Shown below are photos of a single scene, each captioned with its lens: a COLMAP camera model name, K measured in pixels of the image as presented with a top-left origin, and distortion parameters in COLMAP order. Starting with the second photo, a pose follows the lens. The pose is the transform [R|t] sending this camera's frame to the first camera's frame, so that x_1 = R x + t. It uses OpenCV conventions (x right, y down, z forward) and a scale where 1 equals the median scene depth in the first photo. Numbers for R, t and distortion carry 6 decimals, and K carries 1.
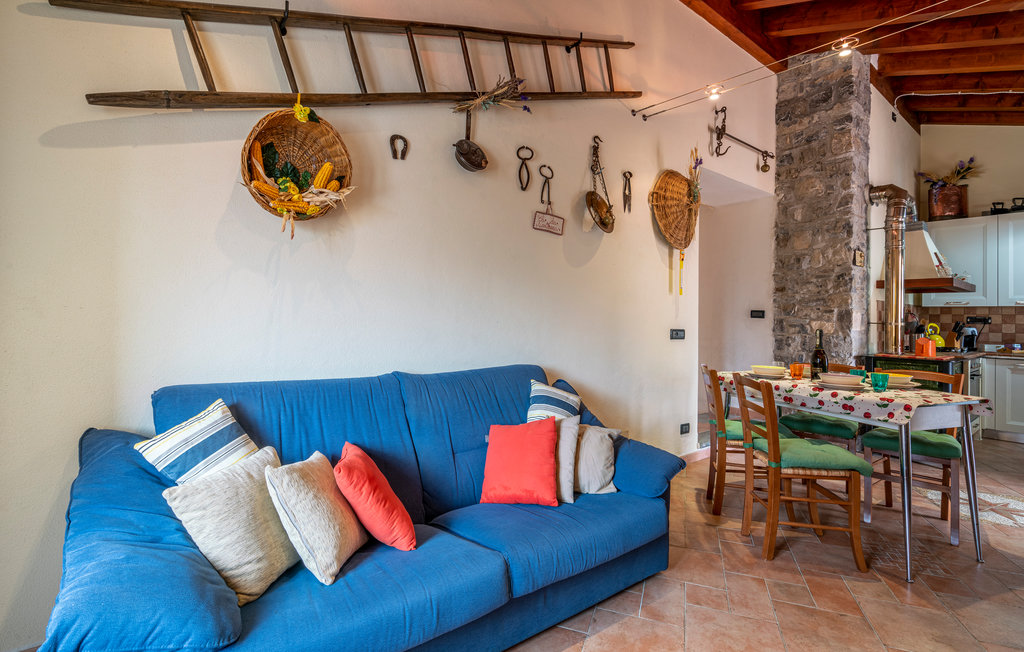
lens RADIAL K [[487.2, 0, 492.4], [0, 487.2, 305.5], [0, 0, 1]] dist [0.001691, 0.000635]
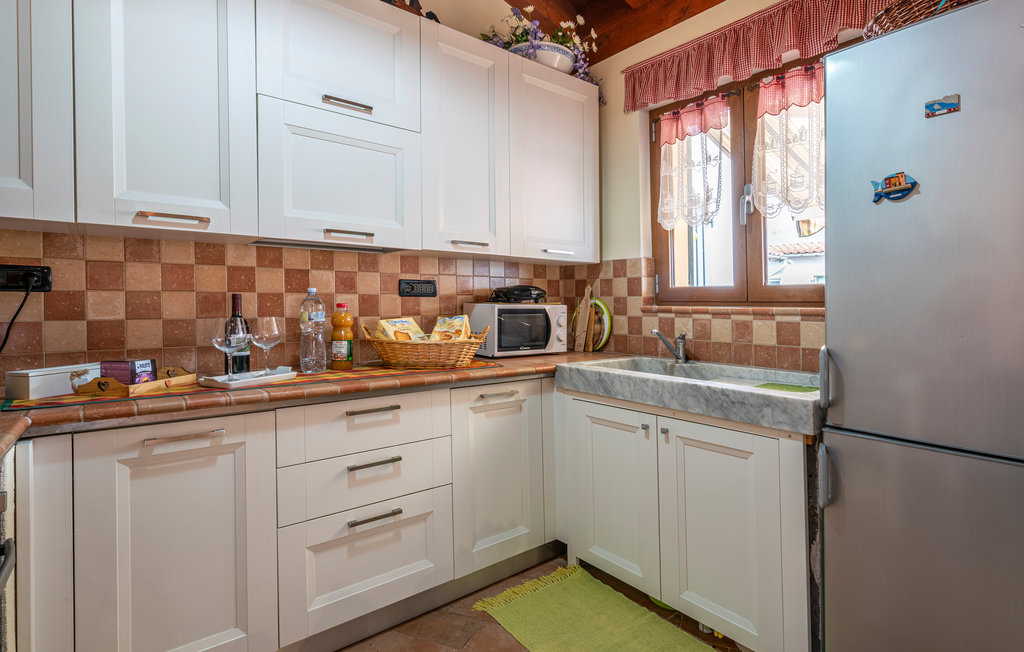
lens RADIAL K [[508.9, 0, 548.9], [0, 508.9, 319.2], [0, 0, 1]] dist [-0.003407, -0.000213]
pose [[-0.001151, -0.050595, 0.998719, 0.839036], [-0.029828, 0.998277, 0.050538, 0.035611], [-0.999554, -0.029731, -0.002658, 0.822213]]
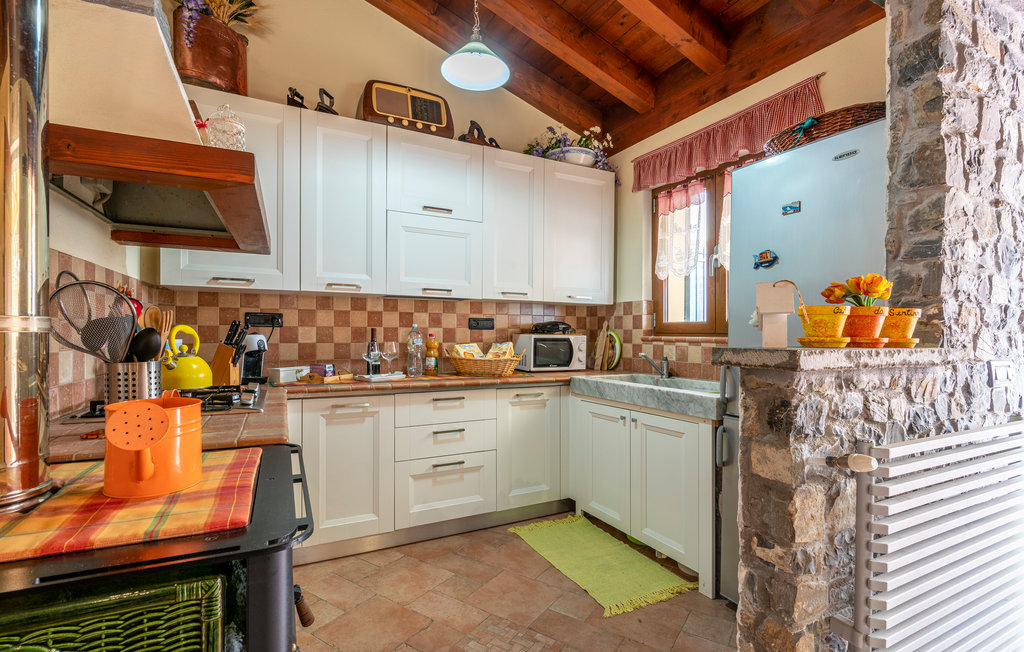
lens RADIAL K [[475.7, 0, 514.4], [0, 475.7, 333.0], [0, 0, 1]] dist [-0.000084, 0.000345]
pose [[0.222196, -0.016192, 0.974867, 0.669324], [-0.026773, 0.999384, 0.022701, 0.030531], [-0.974634, -0.031144, 0.221626, 0.746267]]
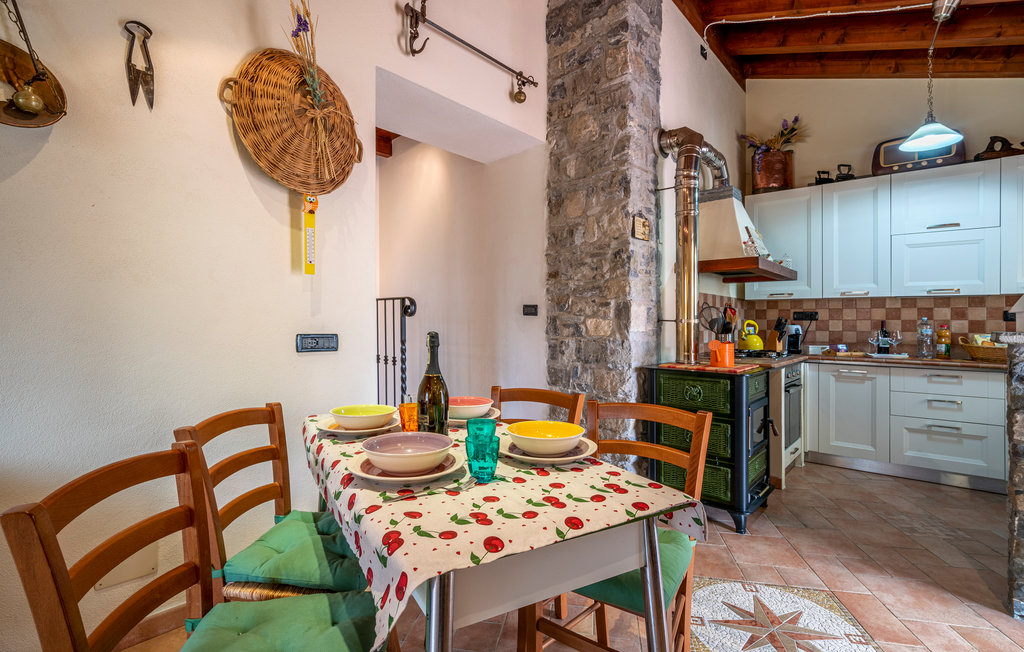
lens RADIAL K [[485.9, 0, 500.3], [0, 485.9, 309.4], [0, 0, 1]] dist [-0.002218, 0.002874]
pose [[0.985801, -0.007907, 0.167731, 0.413128], [0.007562, 0.999968, 0.002693, 0.015571], [-0.167747, -0.001387, 0.985829, 0.328416]]
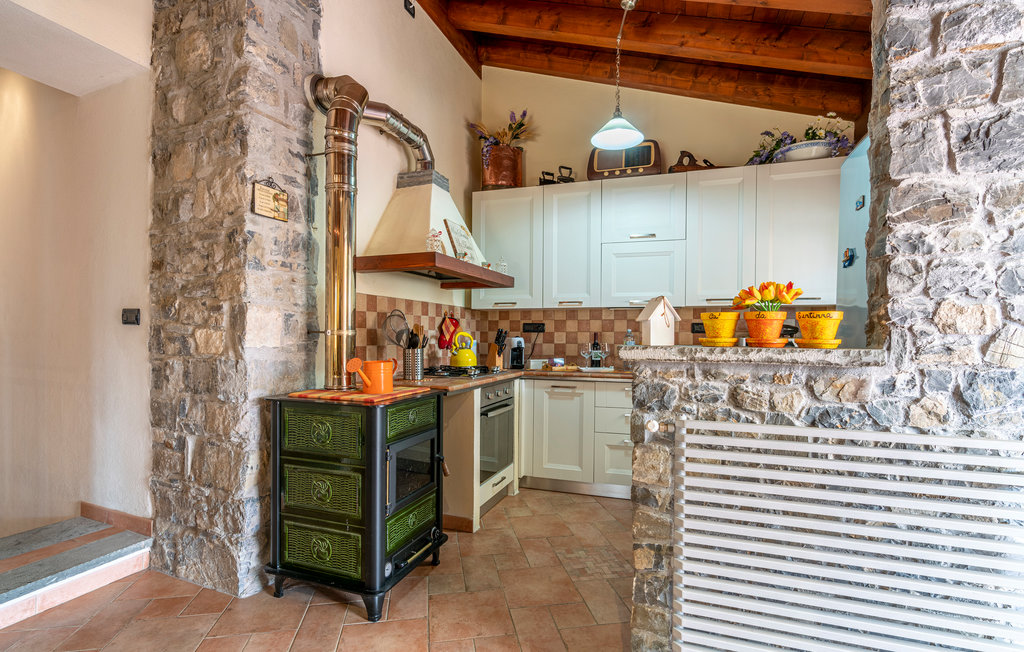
lens RADIAL K [[486.3, 0, 512.0], [0, 486.3, 326.0], [0, 0, 1]] dist [-0.003471, 0.000170]
pose [[0.858615, -0.003900, 0.512606, 0.674890], [-0.002208, 0.999934, 0.011305, 0.022553], [-0.512616, -0.010839, 0.858549, 0.424222]]
